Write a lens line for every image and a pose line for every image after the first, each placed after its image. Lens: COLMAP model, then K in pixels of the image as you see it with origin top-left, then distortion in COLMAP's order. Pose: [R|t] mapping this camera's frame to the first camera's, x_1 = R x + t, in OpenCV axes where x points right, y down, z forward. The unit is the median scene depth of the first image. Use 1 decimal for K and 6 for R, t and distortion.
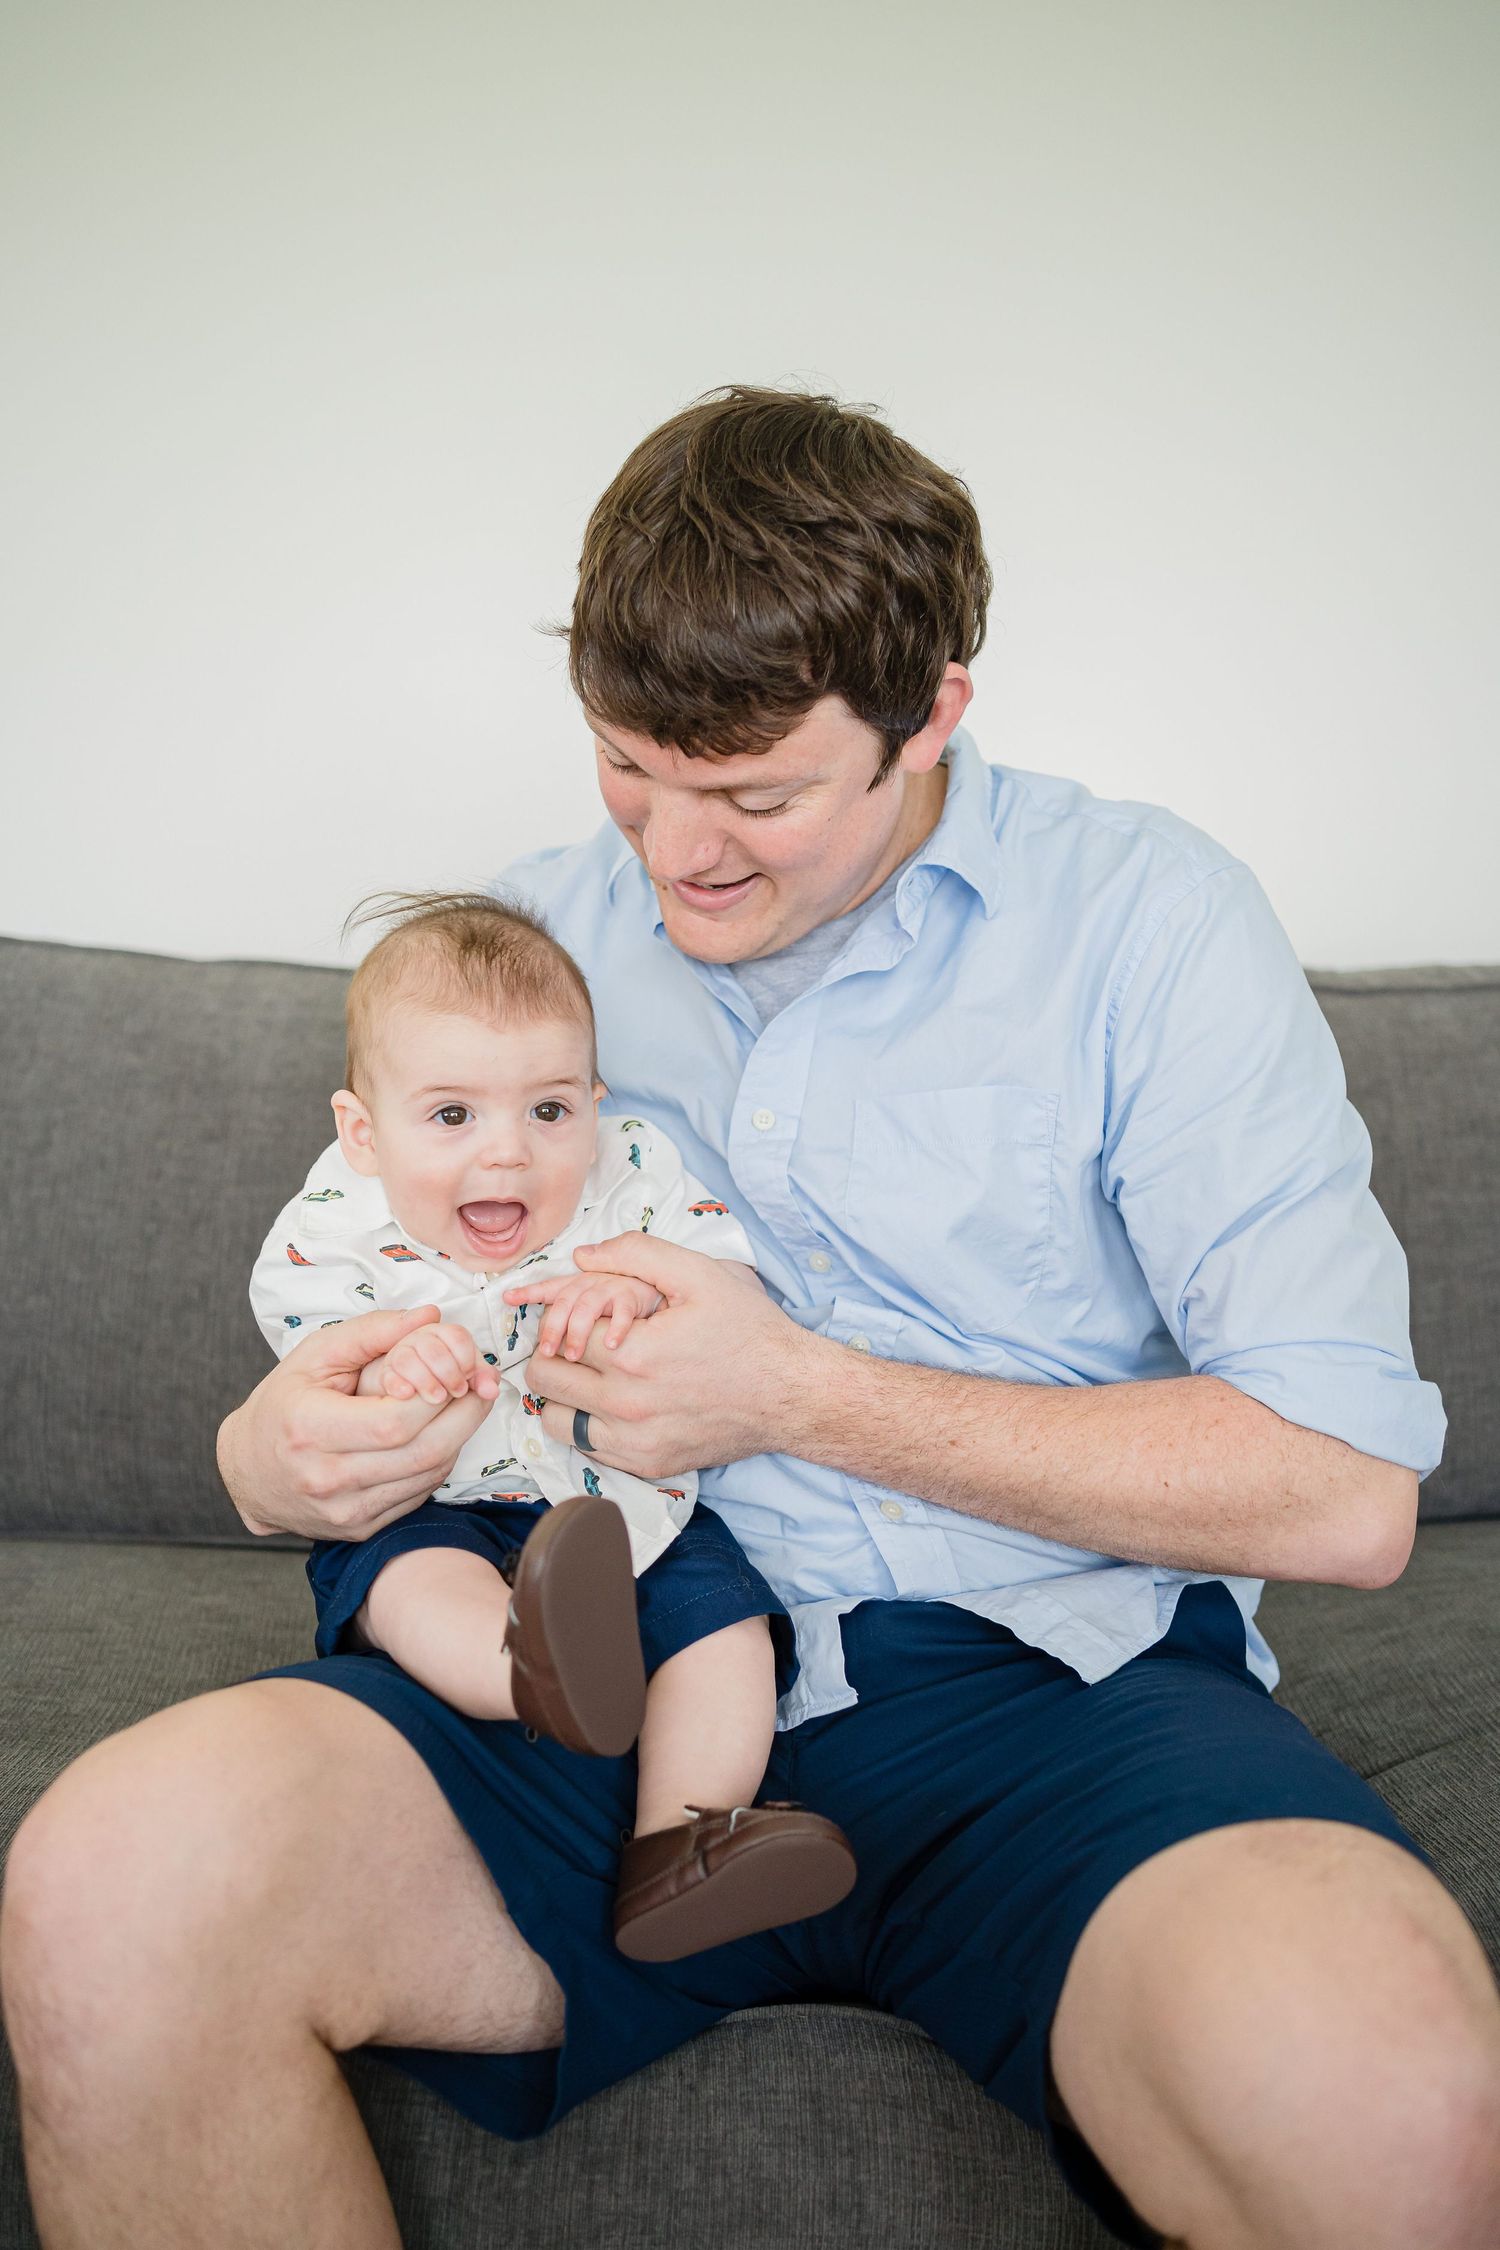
lens RADIAL K [[2332.1, 0, 746.1], [0, 2332.1, 1119.5], [0, 0, 1]] dist [-0.018517, 0.000000]
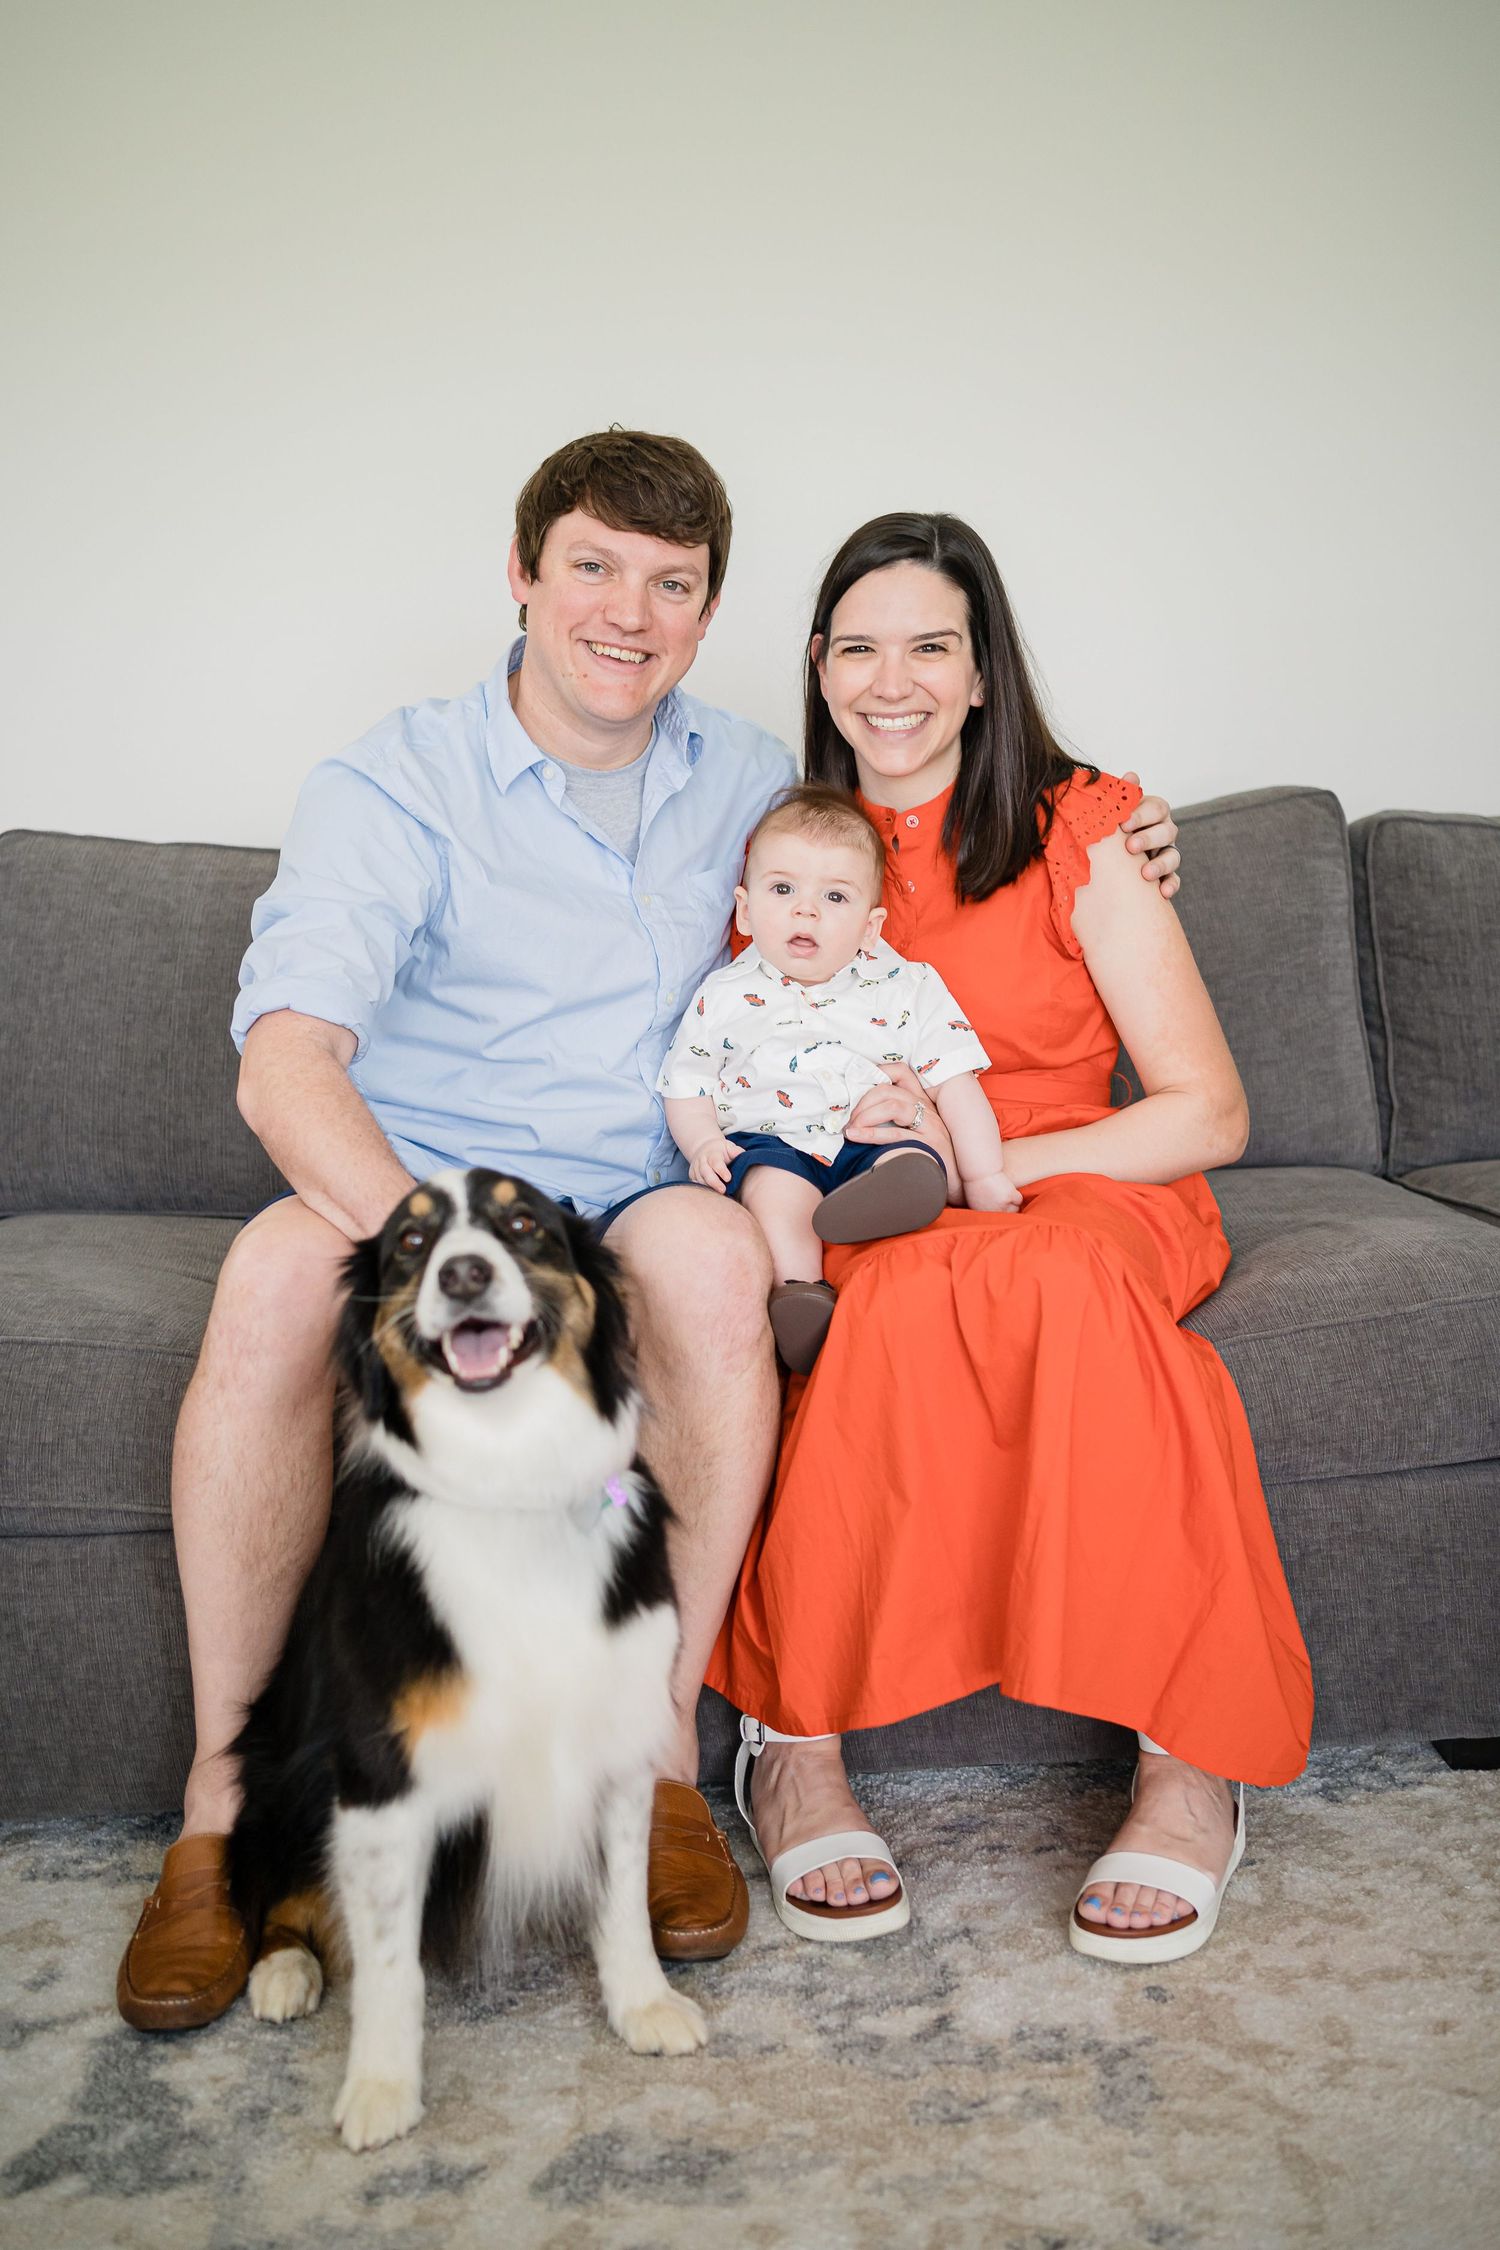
lens RADIAL K [[2332.1, 0, 743.1], [0, 2332.1, 1121.4], [0, 0, 1]] dist [-0.018517, 0.000000]
pose [[0.999886, -0.012095, 0.008991, 0.145182], [0.011382, 0.997081, 0.075492, 0.002270], [-0.009878, -0.075381, 0.997106, -0.581797]]
